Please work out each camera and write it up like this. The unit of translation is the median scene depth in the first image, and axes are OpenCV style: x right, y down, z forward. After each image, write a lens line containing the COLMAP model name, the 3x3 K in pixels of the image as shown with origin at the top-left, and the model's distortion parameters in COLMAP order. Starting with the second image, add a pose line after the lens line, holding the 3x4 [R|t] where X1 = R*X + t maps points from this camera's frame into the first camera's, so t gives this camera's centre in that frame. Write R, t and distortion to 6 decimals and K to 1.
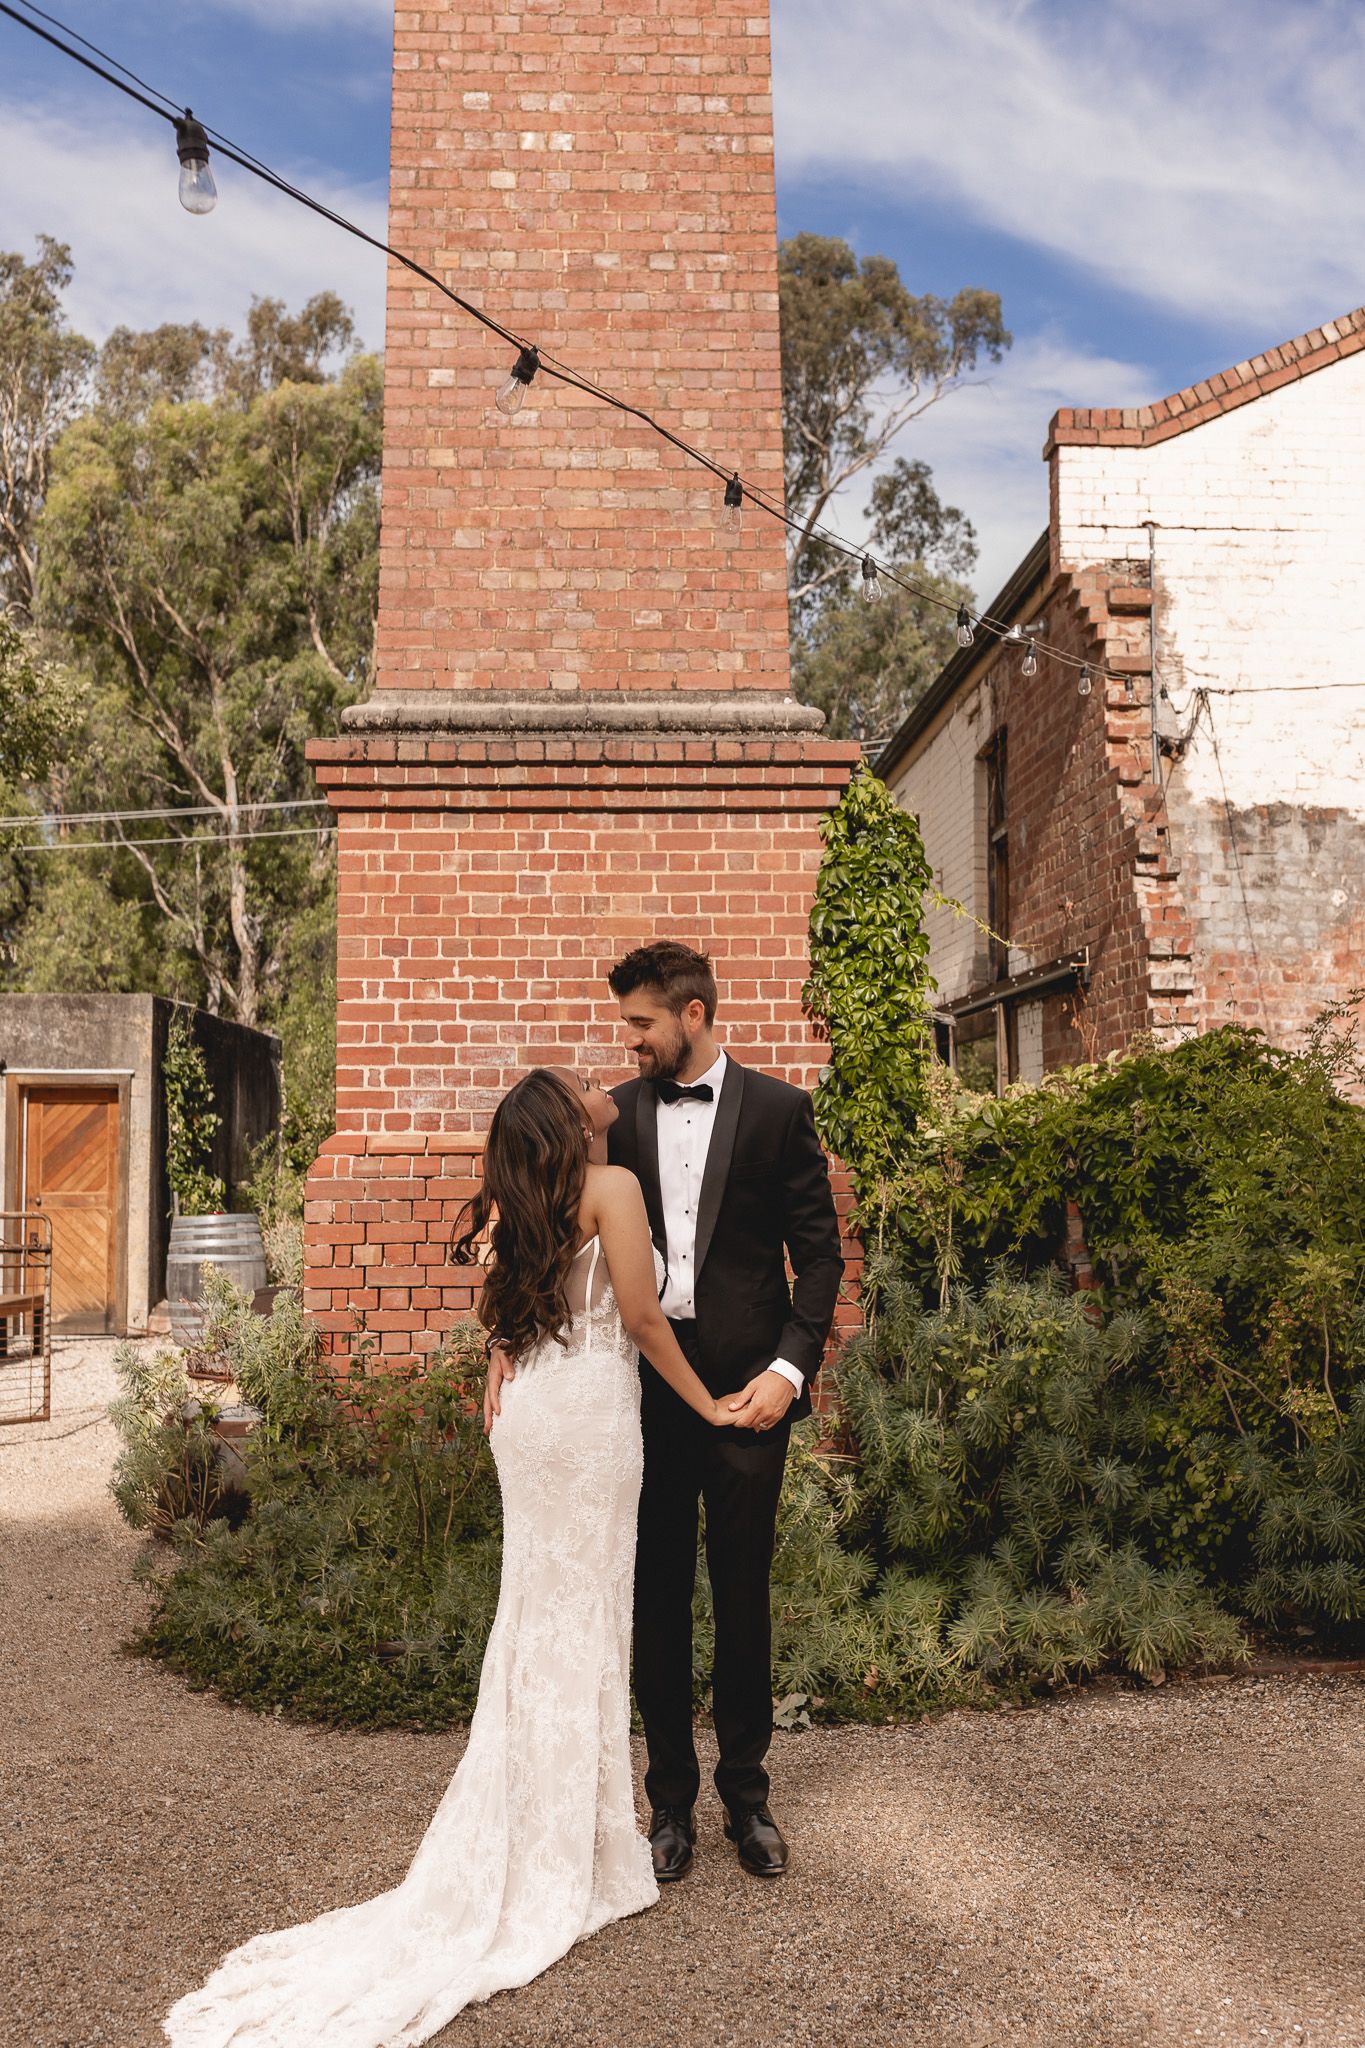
lens RADIAL K [[1978.5, 0, 623.2], [0, 1978.5, 1026.7], [0, 0, 1]] dist [0.007217, 0.000595]
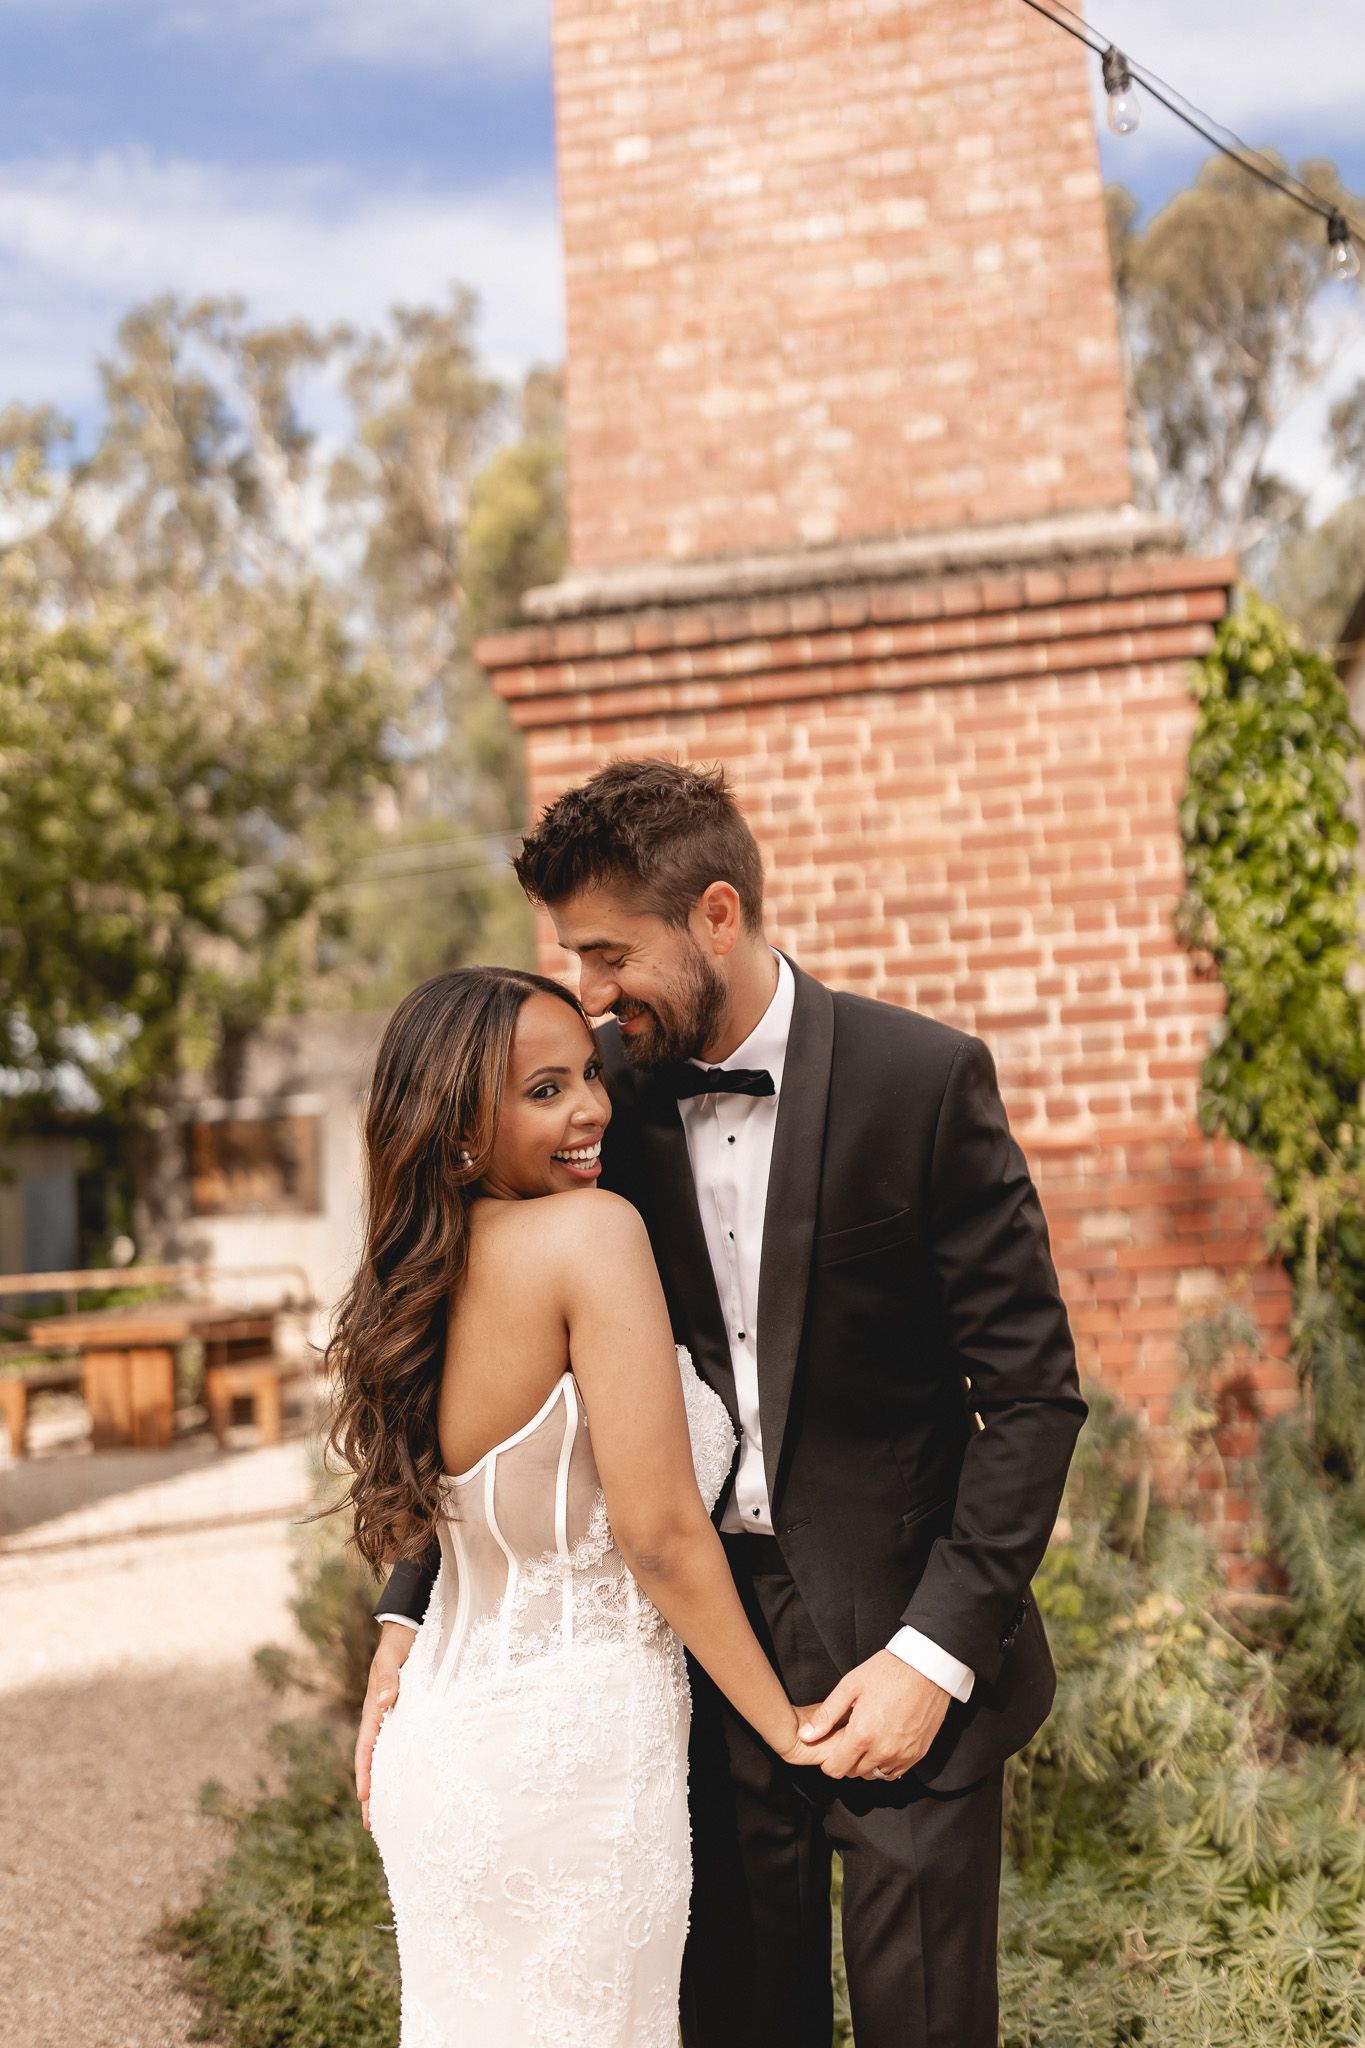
lens RADIAL K [[1978.5, 0, 623.2], [0, 1978.5, 1026.7], [0, 0, 1]] dist [0.007217, 0.000595]
pose [[0.970773, -0.069331, -0.229766, 0.059633], [0.070859, 0.997485, -0.001605, 0.008337], [0.229300, -0.014723, 0.973245, 0.270381]]
